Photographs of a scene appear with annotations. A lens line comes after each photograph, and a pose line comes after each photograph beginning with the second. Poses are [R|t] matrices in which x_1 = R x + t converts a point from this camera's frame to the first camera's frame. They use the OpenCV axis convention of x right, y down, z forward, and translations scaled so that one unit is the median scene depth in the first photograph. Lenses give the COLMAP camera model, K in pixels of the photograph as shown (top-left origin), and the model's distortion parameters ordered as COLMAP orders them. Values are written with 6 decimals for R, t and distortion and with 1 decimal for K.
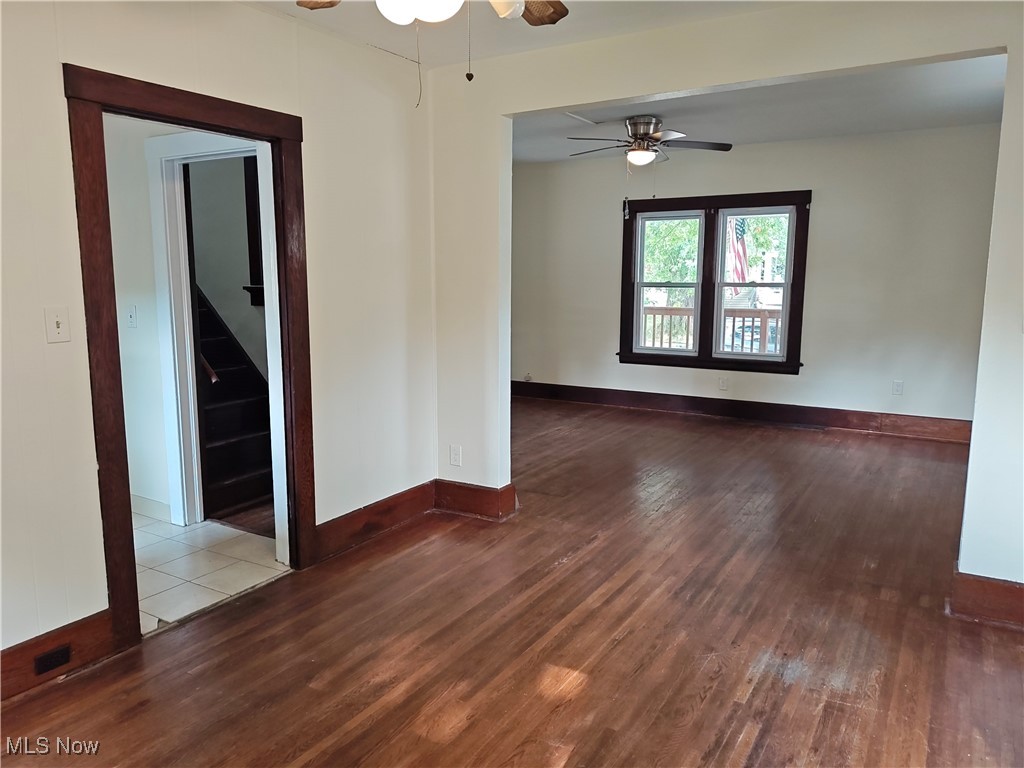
lens RADIAL K [[742.1, 0, 506.3], [0, 742.1, 379.6], [0, 0, 1]] dist [0.051757, -0.077130]
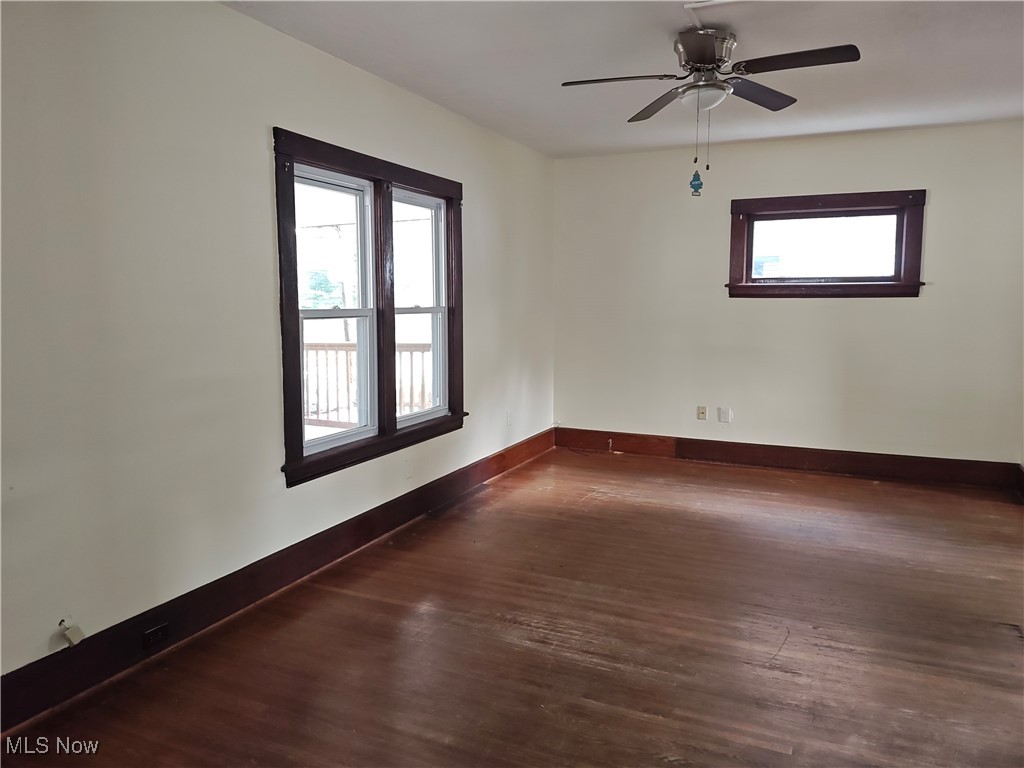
lens RADIAL K [[742.1, 0, 506.3], [0, 742.1, 379.6], [0, 0, 1]] dist [0.051757, -0.077130]
pose [[-0.126034, -0.110749, 0.985825, -0.434044], [0.145078, 0.981007, 0.128756, -0.180500], [-0.981360, 0.159249, -0.107573, 1.293638]]
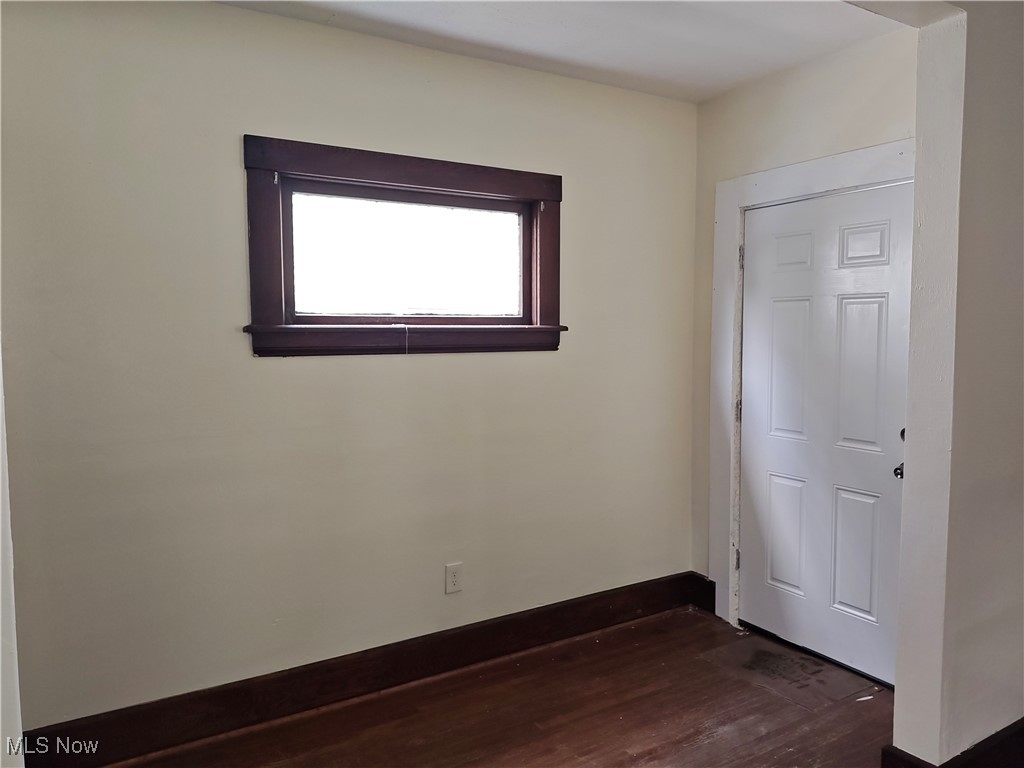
lens RADIAL K [[734.1, 0, 520.0], [0, 734.1, 383.2], [0, 0, 1]] dist [0.034750, -0.067000]
pose [[-0.895897, -0.025698, 0.443518, 0.257077], [0.070135, 0.977626, 0.198316, -0.175815], [-0.438691, 0.208777, -0.874049, 1.178825]]
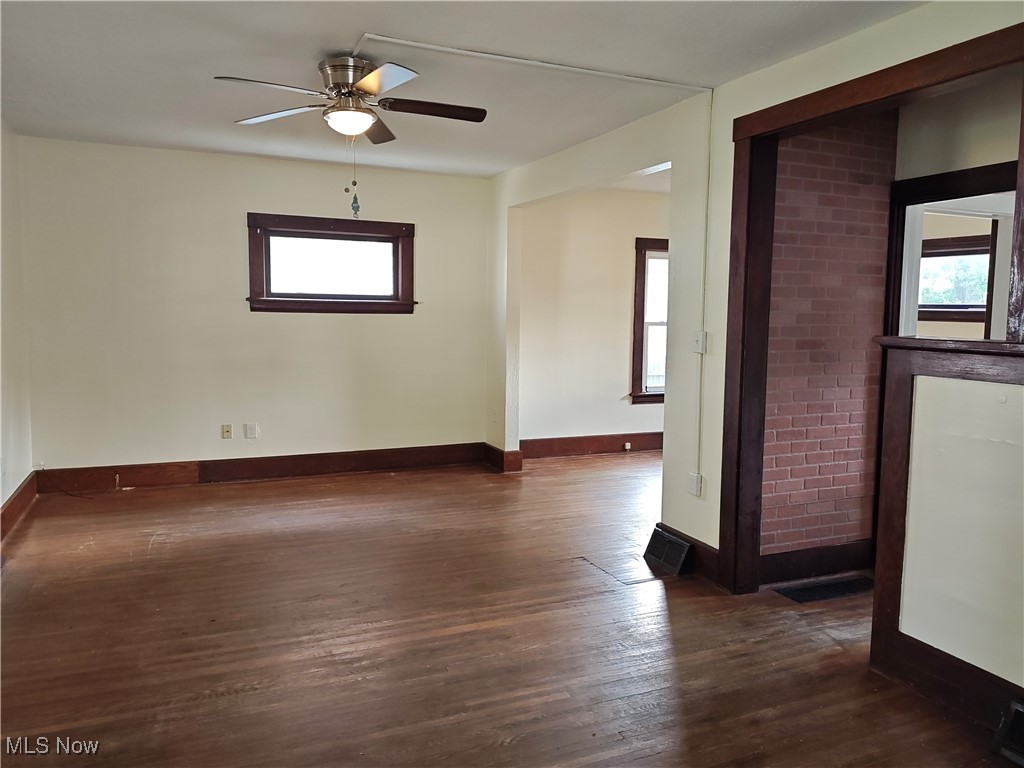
lens RADIAL K [[744.5, 0, 506.1], [0, 744.5, 371.8], [0, 0, 1]] dist [0.065253, -0.098959]
pose [[-0.821743, -0.059461, 0.566747, -0.304704], [0.068707, 0.976948, 0.202118, -0.218771], [-0.565701, 0.205028, -0.798715, 1.511744]]
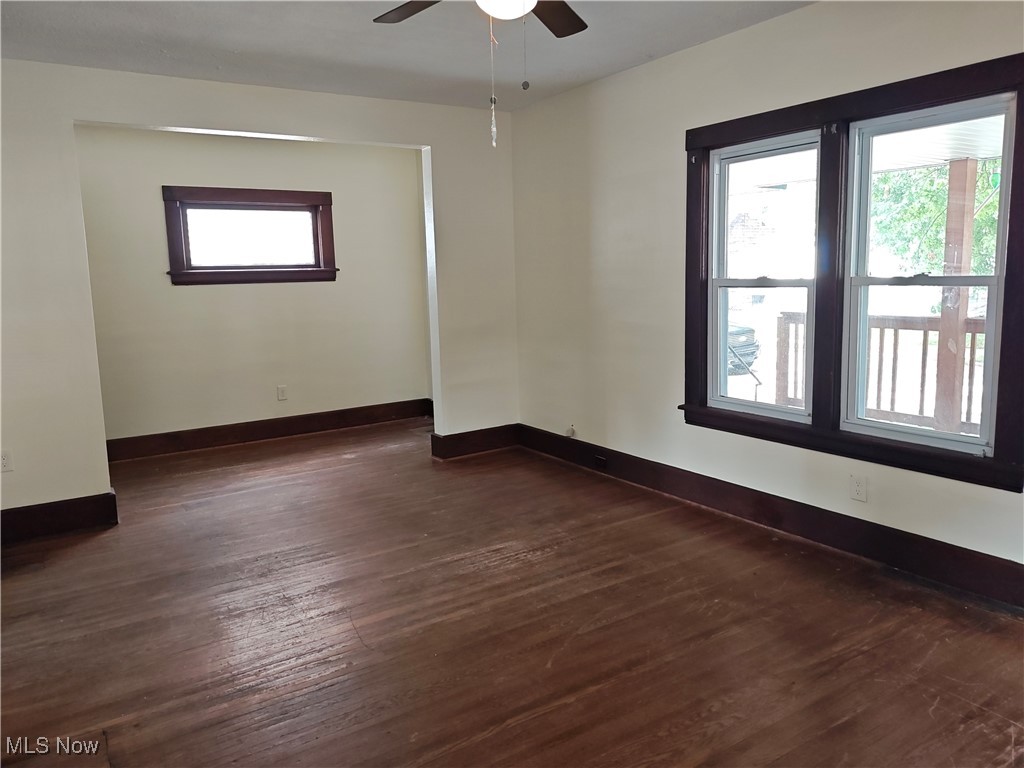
lens RADIAL K [[734.1, 0, 520.0], [0, 734.1, 383.2], [0, 0, 1]] dist [0.034750, -0.067000]
pose [[0.908236, 0.039082, -0.416628, 0.383799], [-0.034366, 0.999232, 0.018817, -0.083882], [0.417044, -0.002773, 0.908882, 0.630220]]
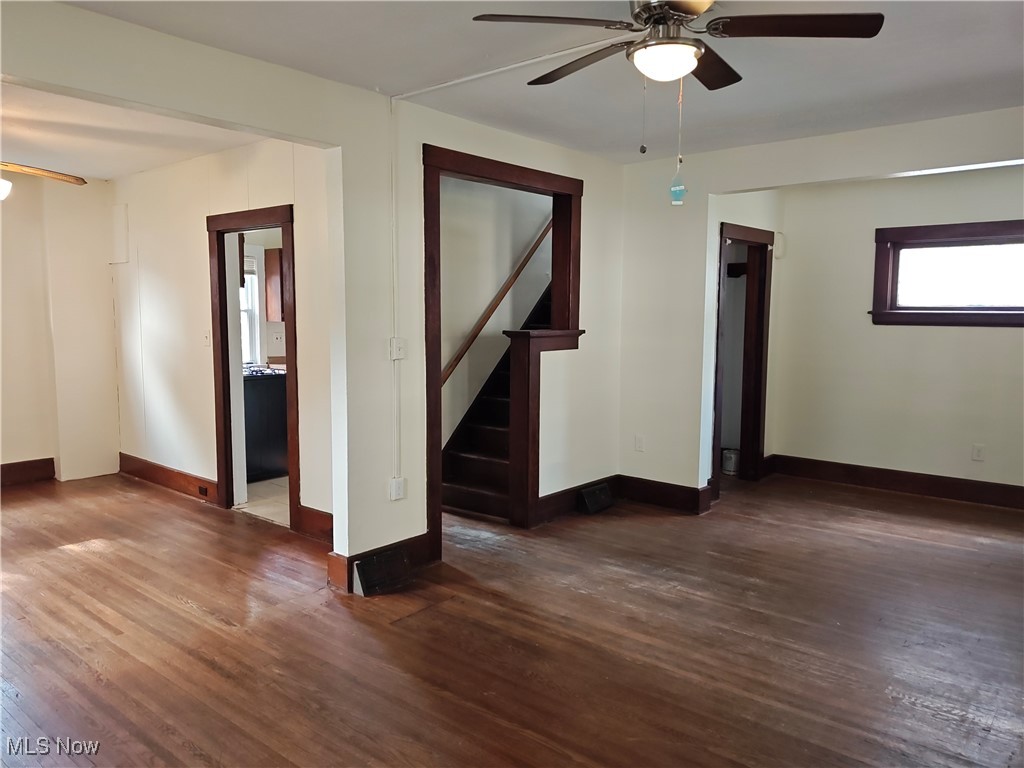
lens RADIAL K [[742.1, 0, 506.3], [0, 742.1, 379.6], [0, 0, 1]] dist [0.051757, -0.077130]
pose [[-0.151426, 0.094934, -0.983899, 0.663991], [-0.146657, 0.982203, 0.117342, -0.158773], [0.977528, 0.162064, -0.134808, 1.024892]]
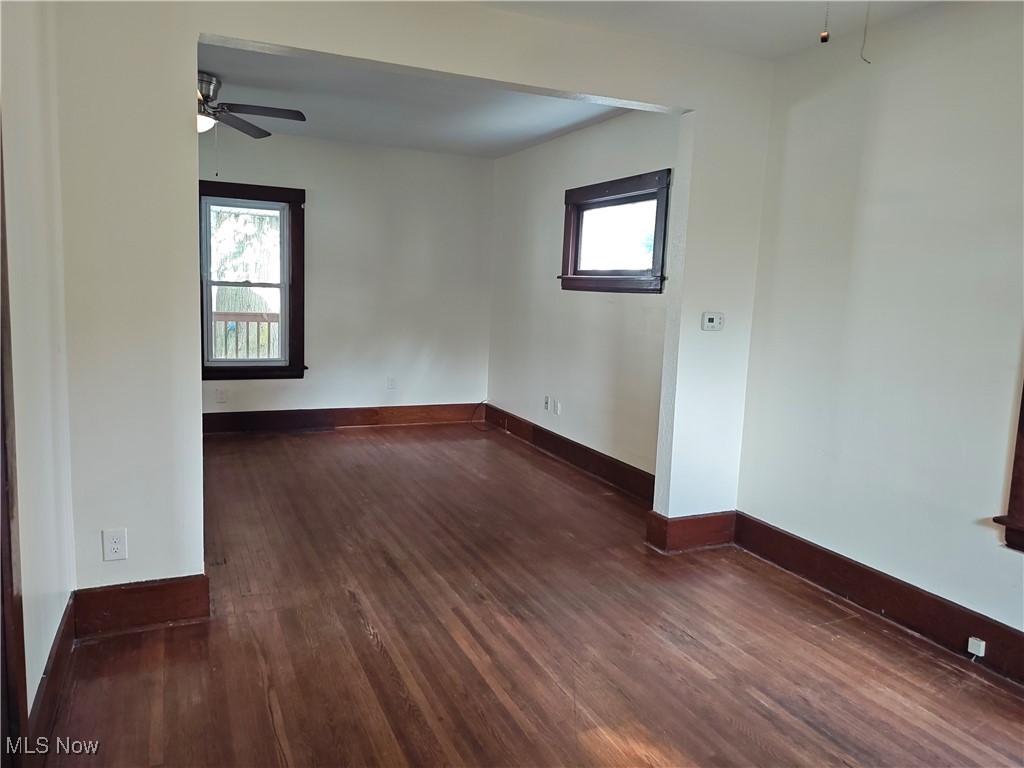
lens RADIAL K [[736.1, 0, 515.2], [0, 736.1, 388.1], [0, 0, 1]] dist [0.030815, -0.005418]
pose [[0.556628, -0.094234, 0.825400, -0.320191], [0.082374, 0.994910, 0.058035, -0.033670], [-0.826668, 0.035688, 0.561558, 0.285923]]
